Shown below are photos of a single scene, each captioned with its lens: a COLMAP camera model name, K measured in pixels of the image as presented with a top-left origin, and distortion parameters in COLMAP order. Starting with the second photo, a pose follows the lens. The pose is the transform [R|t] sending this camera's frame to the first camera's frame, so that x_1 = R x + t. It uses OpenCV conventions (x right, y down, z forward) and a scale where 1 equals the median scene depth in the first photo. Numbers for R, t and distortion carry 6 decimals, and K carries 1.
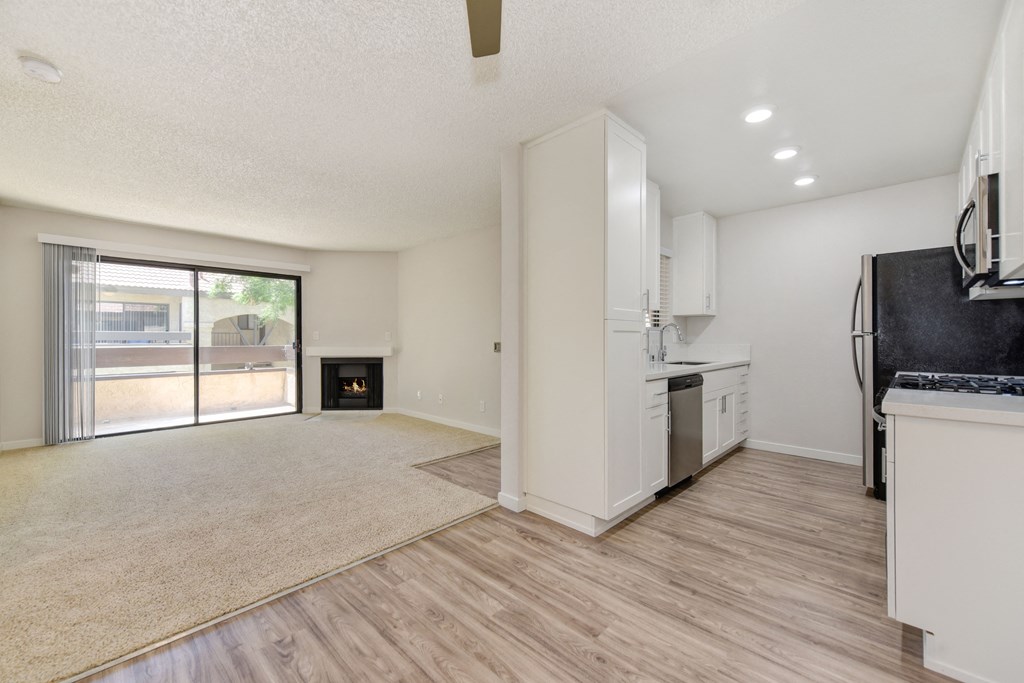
lens RADIAL K [[412.4, 0, 515.7], [0, 412.4, 339.2], [0, 0, 1]] dist [0.009206, 0.000098]
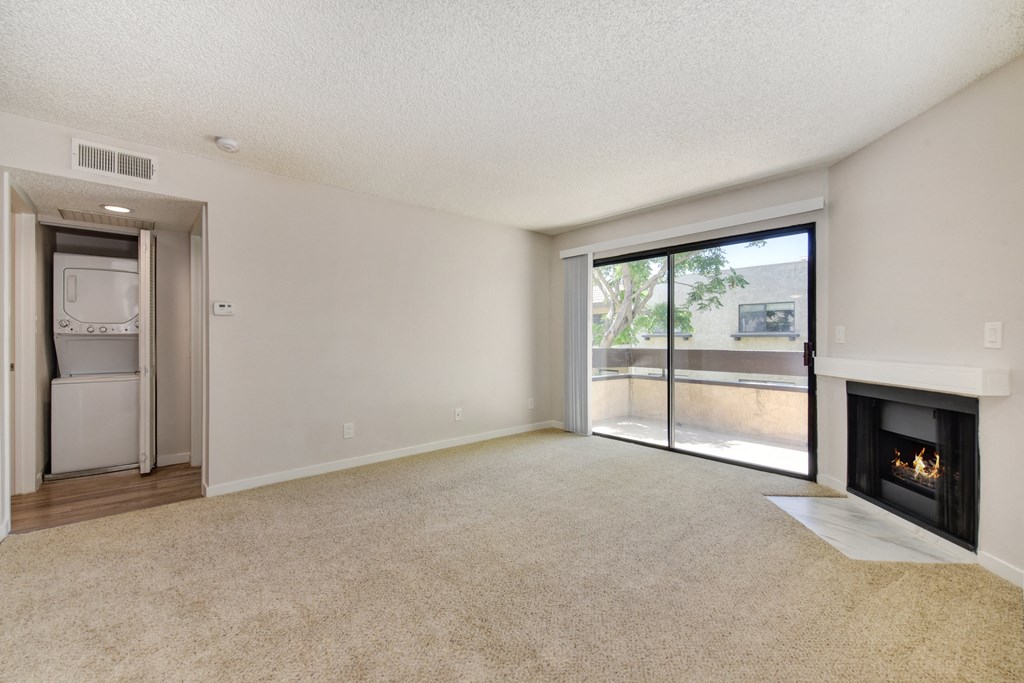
lens RADIAL K [[435.6, 0, 509.5], [0, 435.6, 338.6], [0, 0, 1]] dist [-0.000784, -0.000220]
pose [[-0.096128, 0.003308, -0.995363, 0.120004], [0.000060, 0.999994, 0.003318, -0.009838], [0.995369, 0.000259, -0.096128, 1.171054]]
